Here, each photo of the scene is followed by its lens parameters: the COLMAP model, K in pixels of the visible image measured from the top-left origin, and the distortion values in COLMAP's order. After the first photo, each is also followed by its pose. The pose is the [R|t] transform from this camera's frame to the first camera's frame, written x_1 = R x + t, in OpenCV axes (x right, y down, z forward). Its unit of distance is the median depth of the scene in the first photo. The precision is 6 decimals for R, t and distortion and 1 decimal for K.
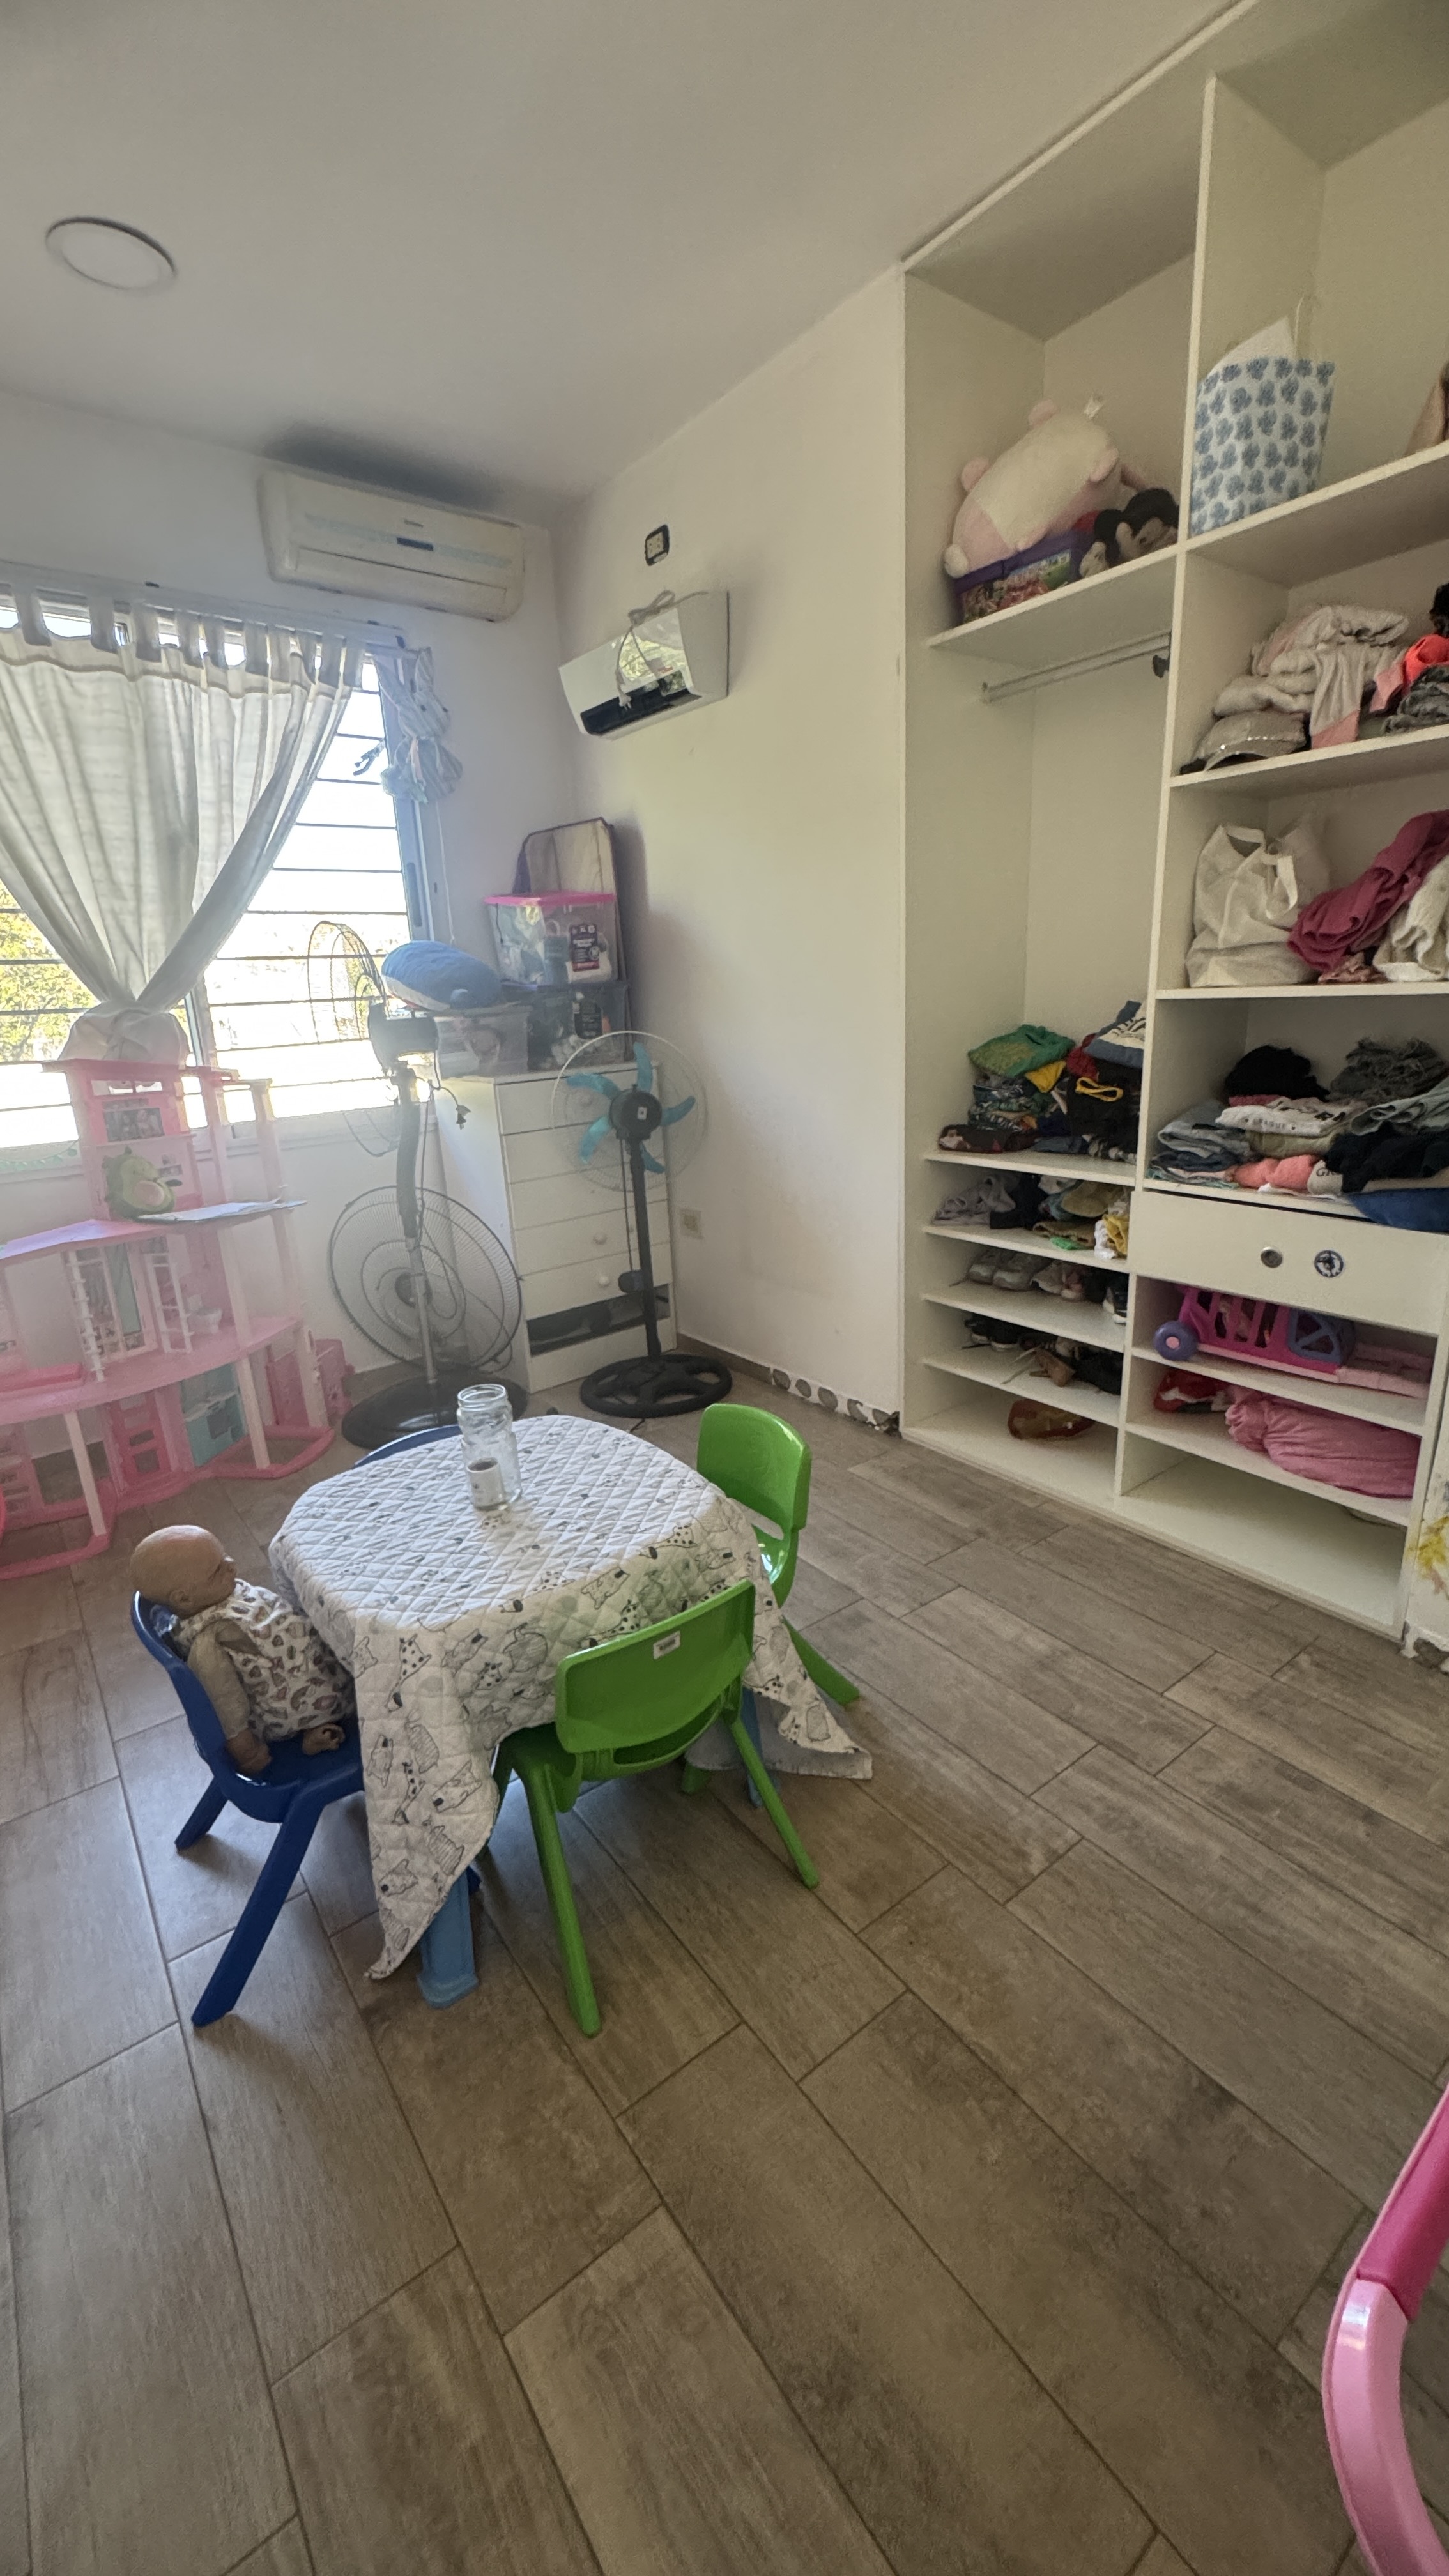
lens RADIAL K [[1028.3, 0, 737.1], [0, 1028.3, 1290.9], [0, 0, 1]] dist [-0.003472, 0.000524]
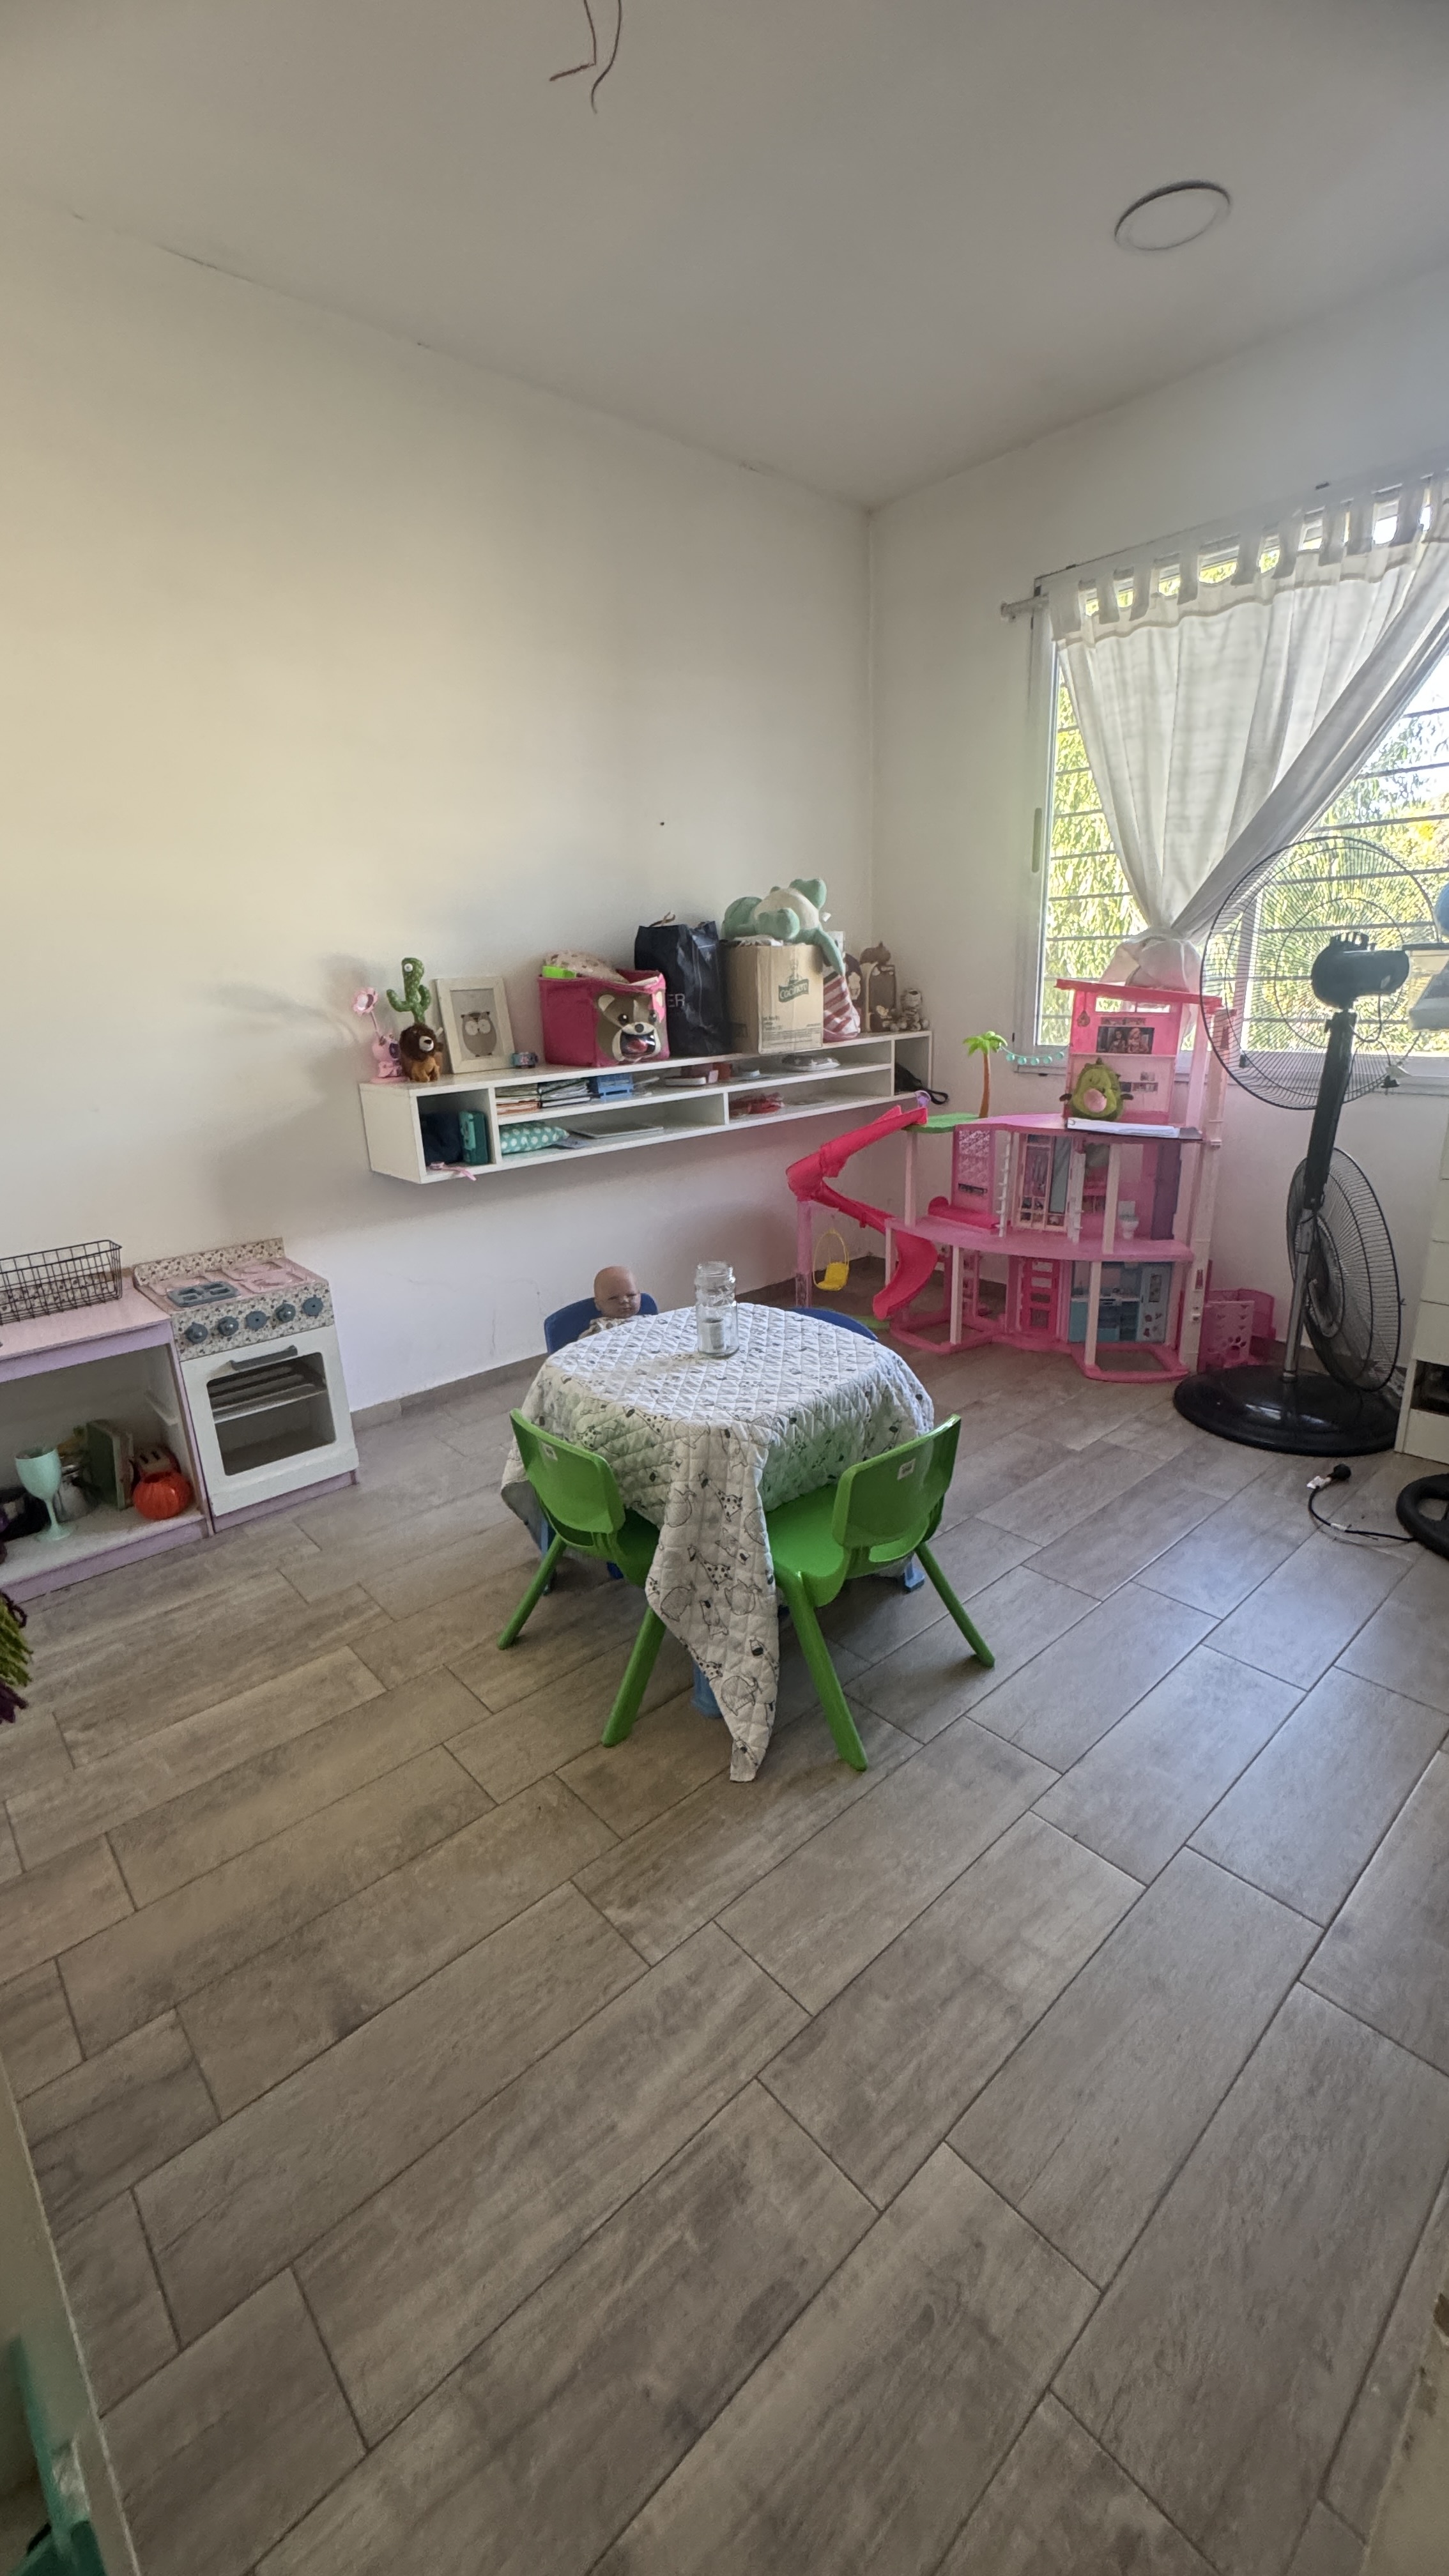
lens RADIAL K [[1028.3, 0, 731.2], [0, 1028.3, 1294.1], [0, 0, 1]] dist [-0.003472, 0.000524]
pose [[0.090670, 0.346062, -0.933820, 0.860958], [-0.250437, 0.915473, 0.314947, -0.248892], [0.963878, 0.205306, 0.169673, 0.723044]]
